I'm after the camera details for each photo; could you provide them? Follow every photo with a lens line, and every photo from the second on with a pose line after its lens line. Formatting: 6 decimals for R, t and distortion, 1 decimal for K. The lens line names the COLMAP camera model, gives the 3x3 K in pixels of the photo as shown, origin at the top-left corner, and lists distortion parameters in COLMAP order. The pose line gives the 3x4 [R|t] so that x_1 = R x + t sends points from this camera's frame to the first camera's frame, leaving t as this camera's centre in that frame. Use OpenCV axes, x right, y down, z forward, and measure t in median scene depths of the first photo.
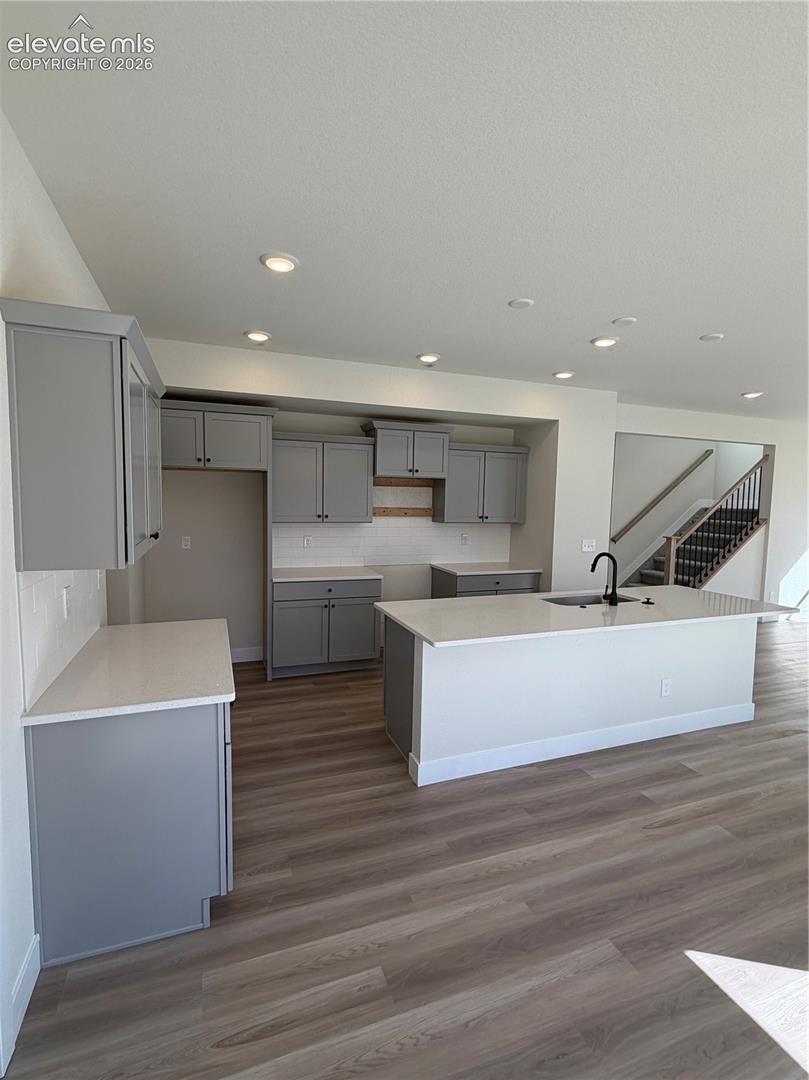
lens RADIAL K [[505.6, 0, 402.5], [0, 505.6, 540.4], [0, 0, 1]] dist [0.002018, -0.000232]
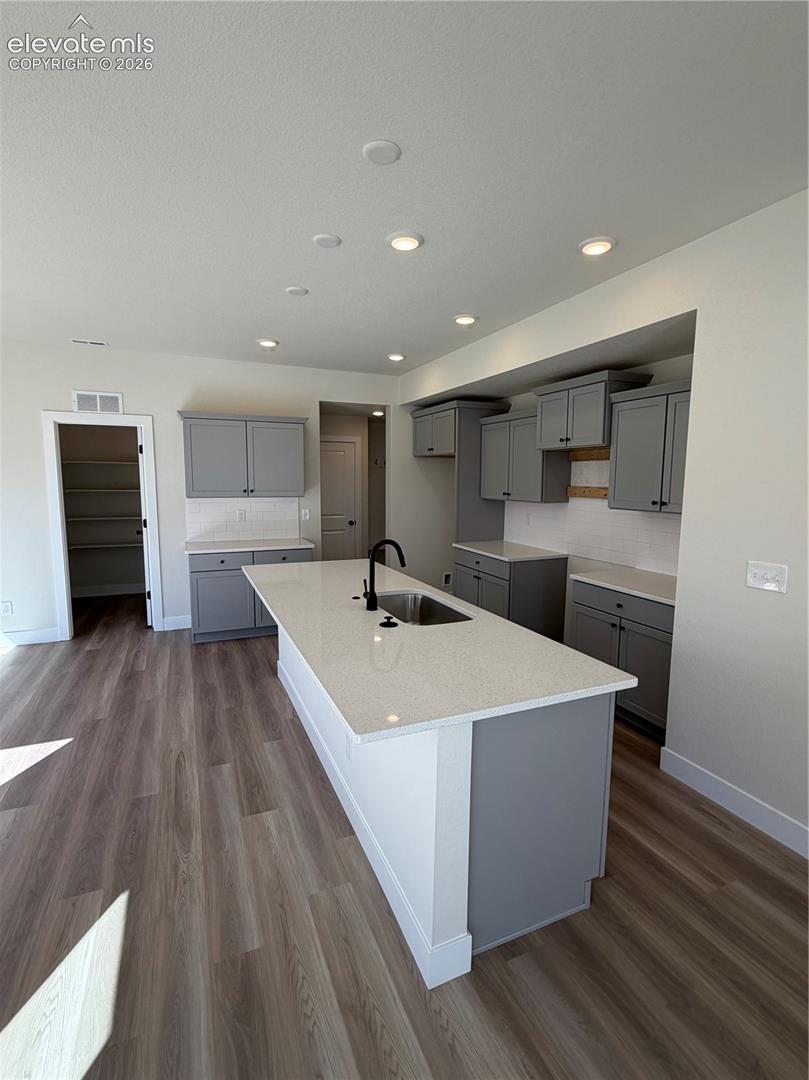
lens RADIAL K [[505.6, 0, 409.2], [0, 505.6, 537.8], [0, 0, 1]] dist [0.002018, -0.000232]
pose [[0.061926, 0.102108, -0.992844, 1.534250], [-0.090810, 0.991204, 0.096276, -0.072295], [0.993941, 0.084199, 0.070654, 1.330731]]
